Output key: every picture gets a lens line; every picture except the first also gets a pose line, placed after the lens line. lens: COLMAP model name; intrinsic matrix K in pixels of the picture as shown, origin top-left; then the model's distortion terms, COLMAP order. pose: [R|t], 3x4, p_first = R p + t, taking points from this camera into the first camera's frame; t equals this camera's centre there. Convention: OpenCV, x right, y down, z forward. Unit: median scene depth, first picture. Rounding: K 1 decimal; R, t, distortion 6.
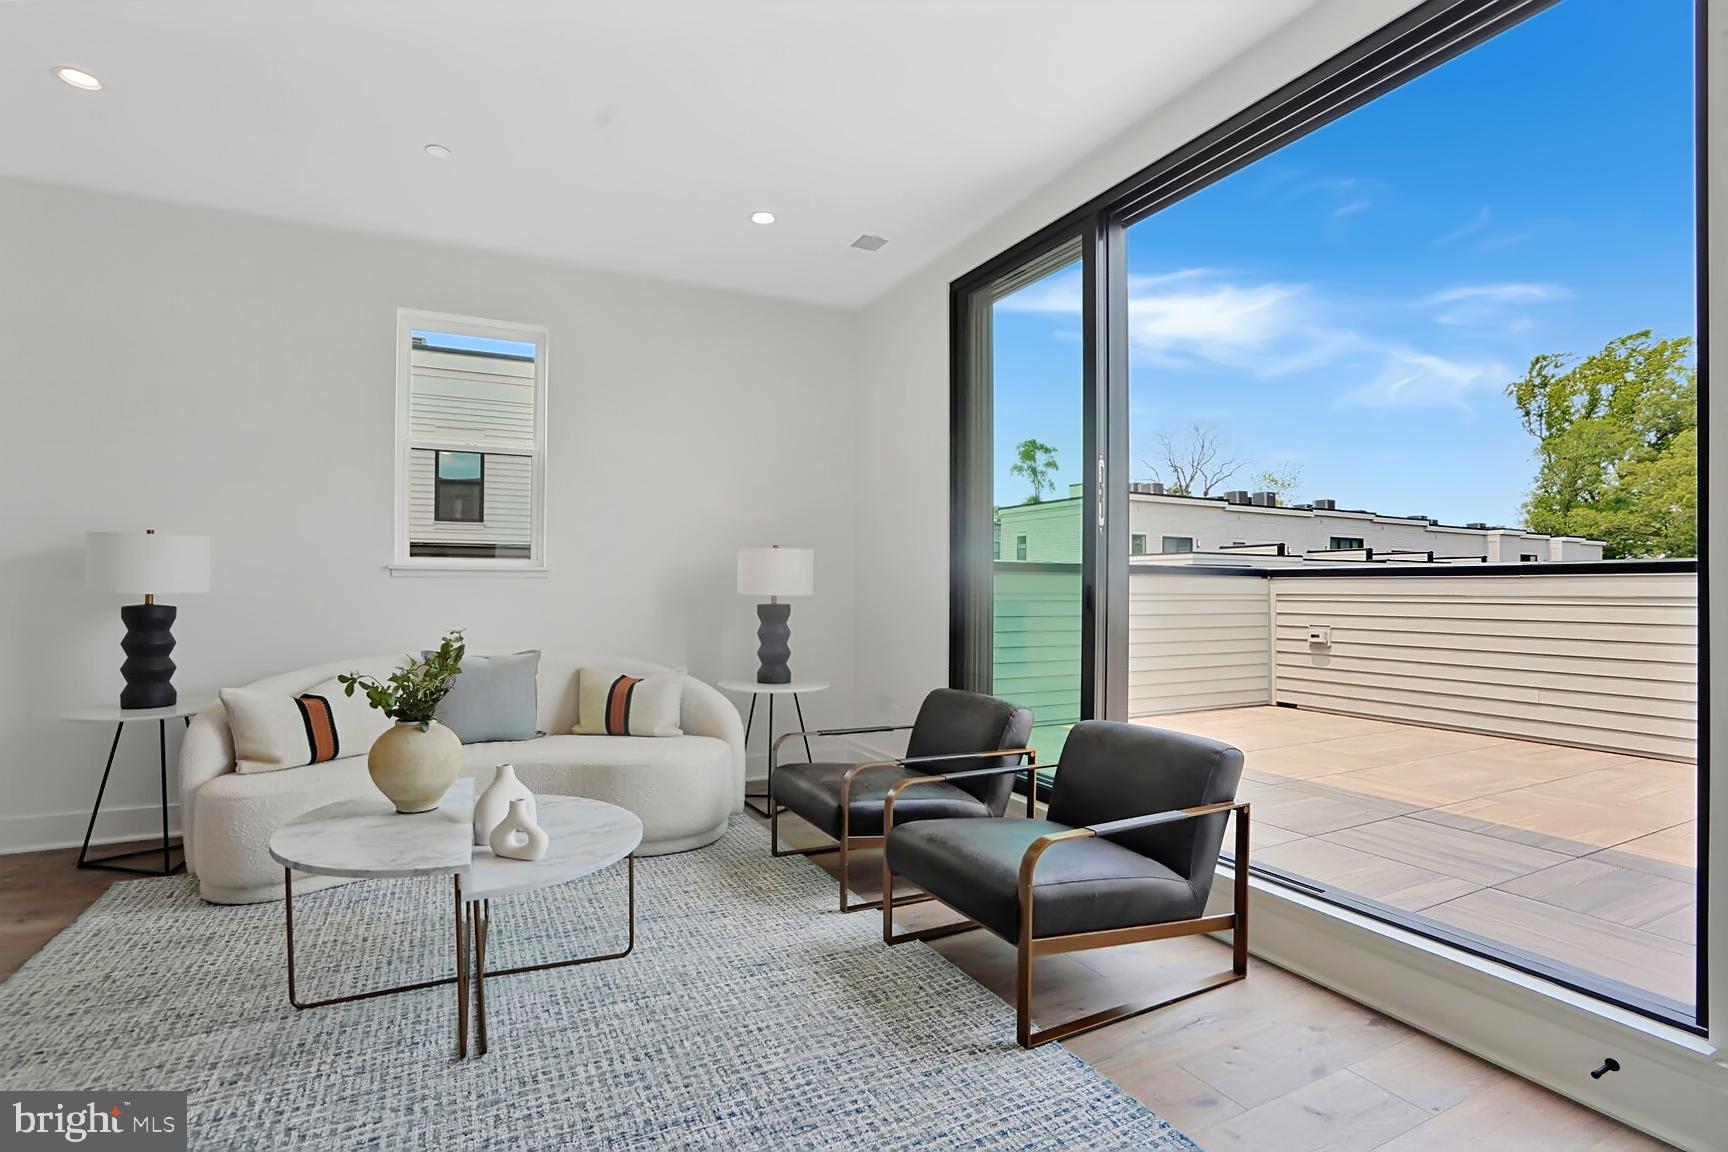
lens RADIAL K [[808.2, 0, 858.9], [0, 808.2, 593.3], [0, 0, 1]] dist [-0.057411, 0.022685]
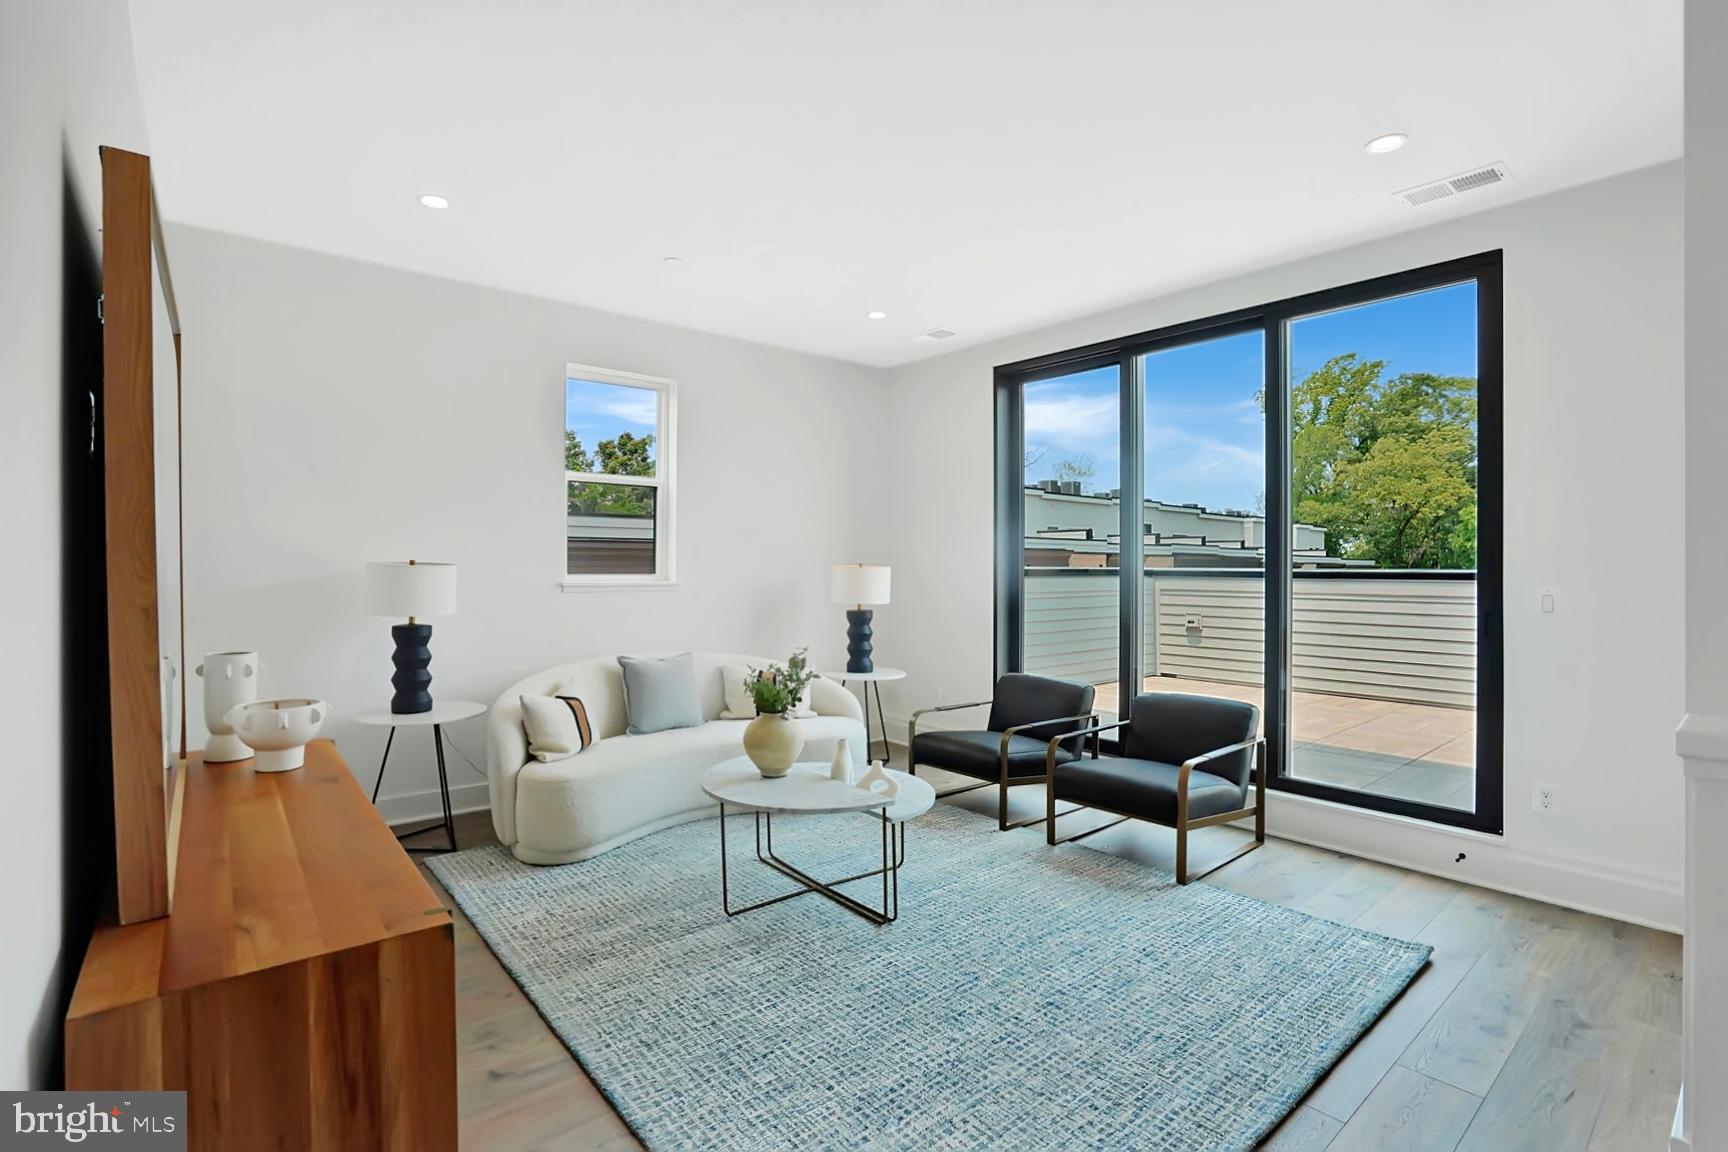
lens RADIAL K [[807.8, 0, 858.6], [0, 807.8, 569.0], [0, 0, 1]] dist [-0.060816, 0.023281]
pose [[0.972078, 0.000789, 0.234655, -0.444779], [-0.001147, 0.999998, 0.001388, -0.058245], [-0.234654, -0.001618, 0.972078, -0.257740]]
